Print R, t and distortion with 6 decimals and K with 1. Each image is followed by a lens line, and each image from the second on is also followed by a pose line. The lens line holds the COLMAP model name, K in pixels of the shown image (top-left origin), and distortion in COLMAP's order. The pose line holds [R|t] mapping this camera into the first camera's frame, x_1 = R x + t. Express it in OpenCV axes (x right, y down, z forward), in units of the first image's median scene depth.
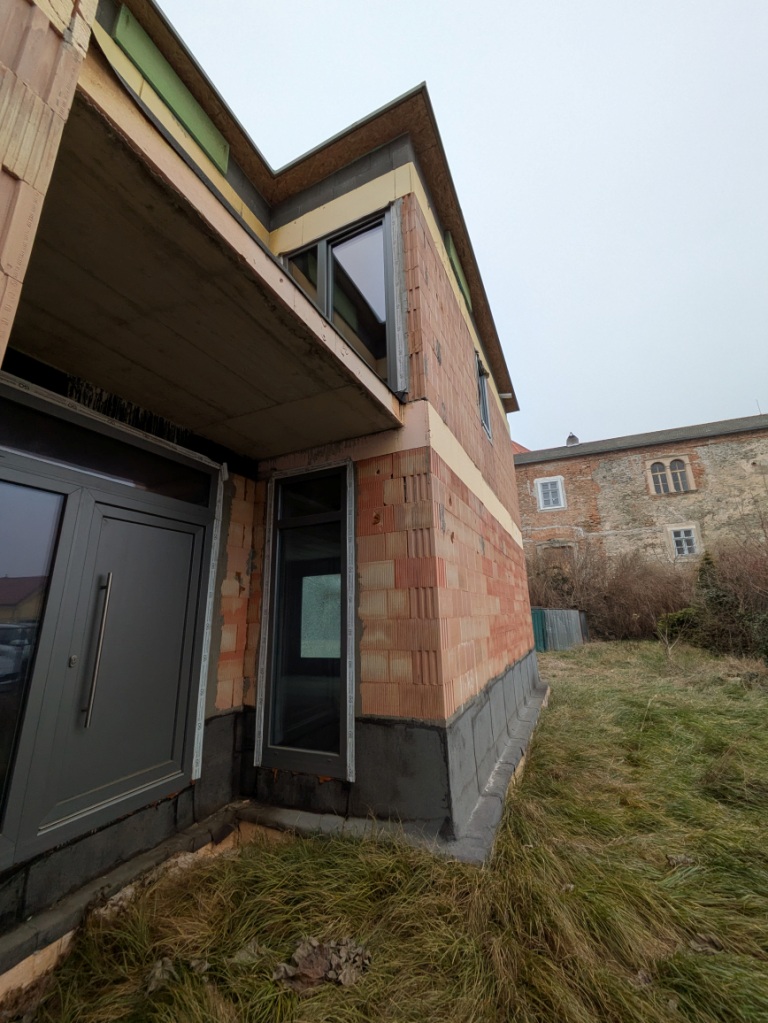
lens RADIAL K [[407.9, 0, 384.5], [0, 407.9, 509.7], [0, 0, 1]] dist [0.004517, 0.000329]
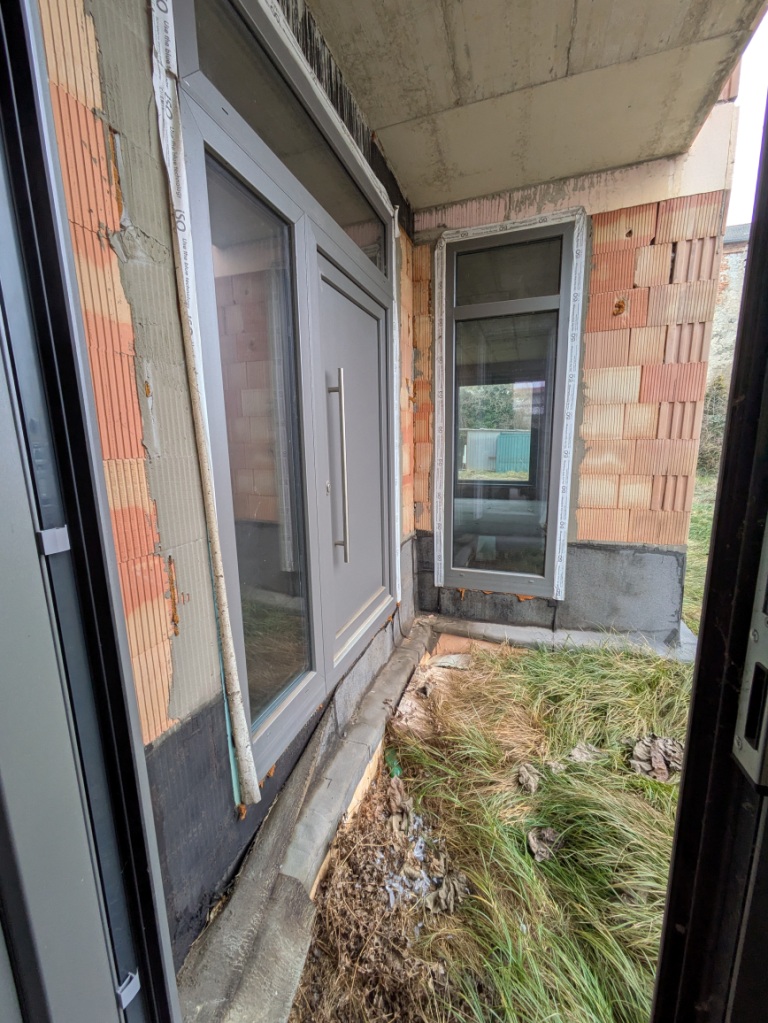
lens RADIAL K [[407.9, 0, 382.7], [0, 407.9, 512.4], [0, 0, 1]] dist [0.004517, 0.000329]
pose [[0.995114, -0.004980, 0.098602, -0.551737], [-0.037031, 0.906983, 0.419537, 0.067617], [-0.091520, -0.421139, 0.902367, 0.216560]]
